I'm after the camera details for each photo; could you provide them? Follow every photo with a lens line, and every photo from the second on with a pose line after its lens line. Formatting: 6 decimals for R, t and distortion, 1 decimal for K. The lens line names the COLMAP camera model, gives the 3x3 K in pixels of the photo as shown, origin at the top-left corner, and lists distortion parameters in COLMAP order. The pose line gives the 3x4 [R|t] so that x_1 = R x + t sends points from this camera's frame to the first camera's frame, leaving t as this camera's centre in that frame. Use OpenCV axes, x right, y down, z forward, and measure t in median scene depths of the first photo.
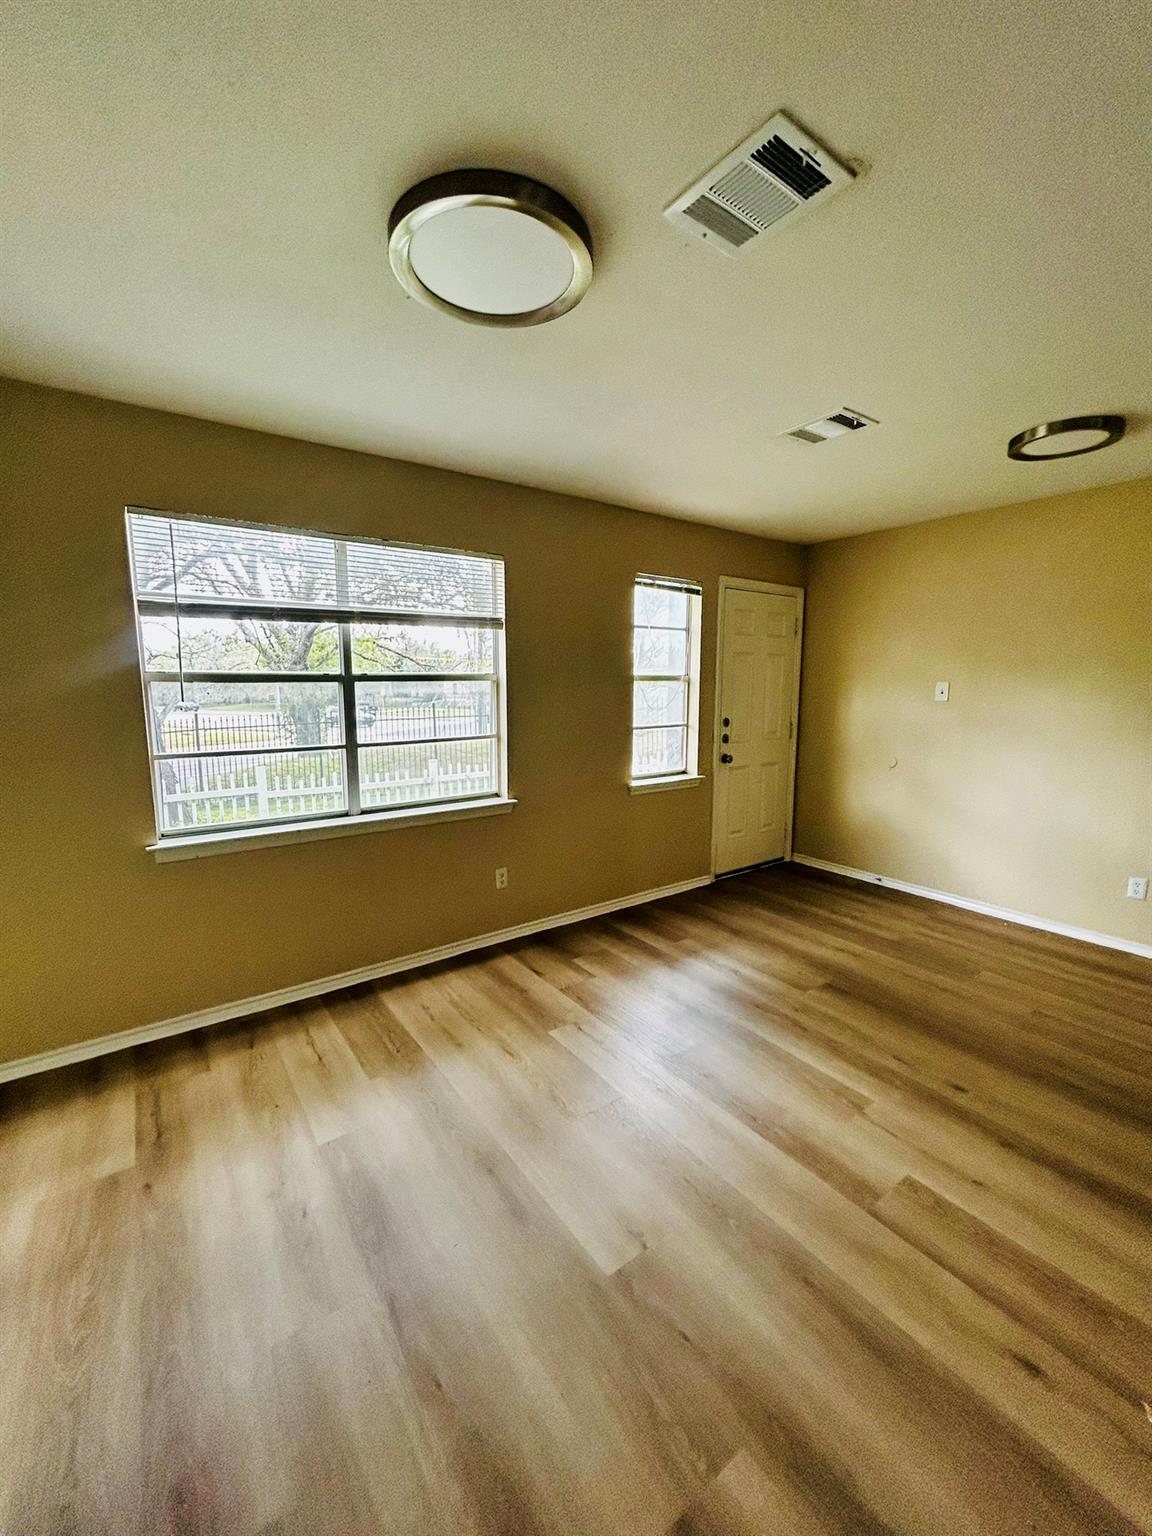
lens RADIAL K [[621.9, 0, 585.5], [0, 621.9, 771.7], [0, 0, 1]] dist [0.001431, 0.000314]
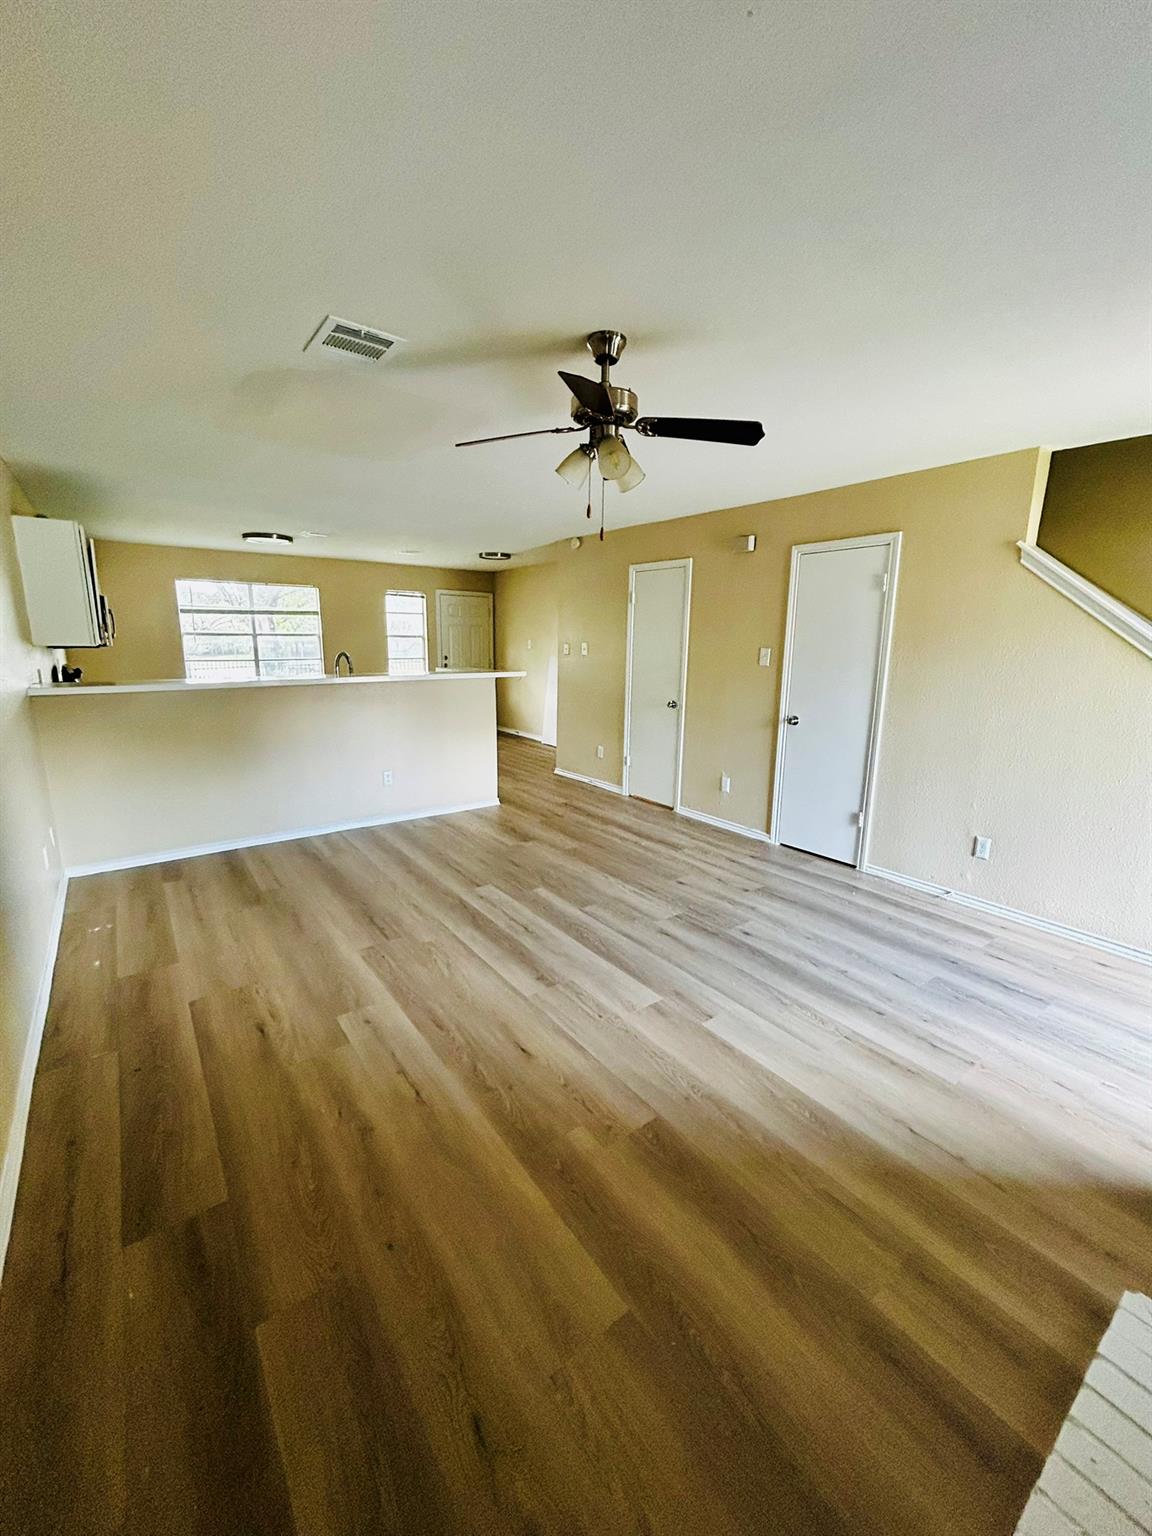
lens RADIAL K [[620.3, 0, 582.0], [0, 620.3, 767.7], [0, 0, 1]] dist [-0.000057, 0.000599]
pose [[0.999880, 0.013050, 0.008292, 0.985369], [-0.013534, 0.998036, 0.061163, 0.233190], [-0.007477, -0.061268, 0.998093, -1.664999]]
